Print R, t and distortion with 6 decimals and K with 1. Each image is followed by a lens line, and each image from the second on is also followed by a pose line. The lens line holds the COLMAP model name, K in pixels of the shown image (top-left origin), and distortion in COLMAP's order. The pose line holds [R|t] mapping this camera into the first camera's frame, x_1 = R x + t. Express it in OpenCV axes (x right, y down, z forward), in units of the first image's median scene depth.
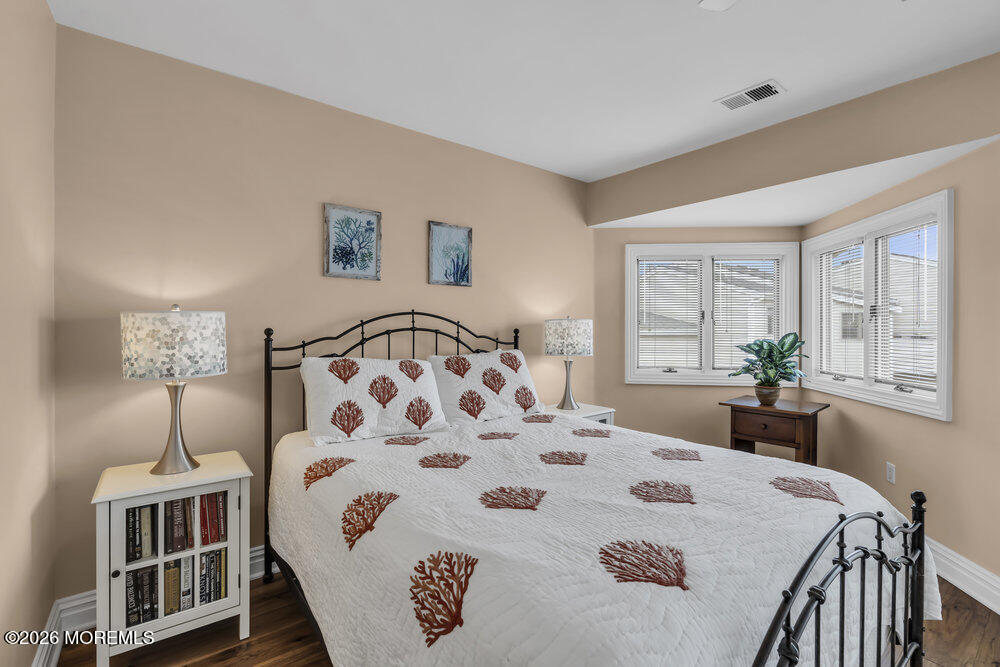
lens RADIAL K [[447.4, 0, 503.1], [0, 447.4, 336.5], [0, 0, 1]] dist [-0.007961, 0.001373]
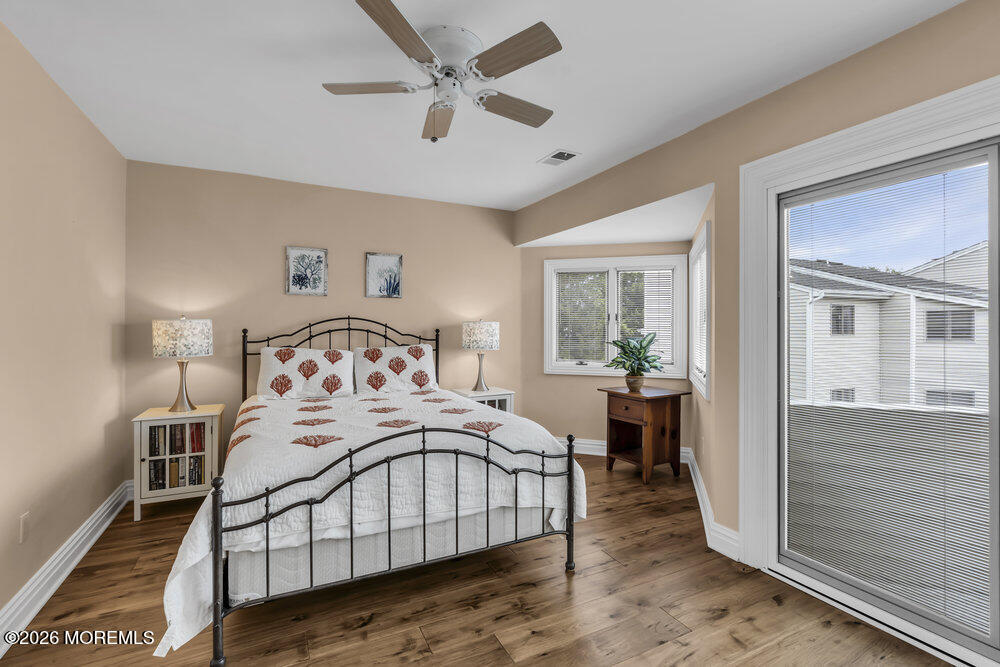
lens RADIAL K [[447.4, 0, 495.0], [0, 447.4, 333.0], [0, 0, 1]] dist [-0.007961, 0.001373]
pose [[0.981294, 0.000938, -0.192511, 0.632516], [-0.002495, 0.999966, -0.007847, 0.006292], [0.192497, 0.008180, 0.981264, -0.376635]]
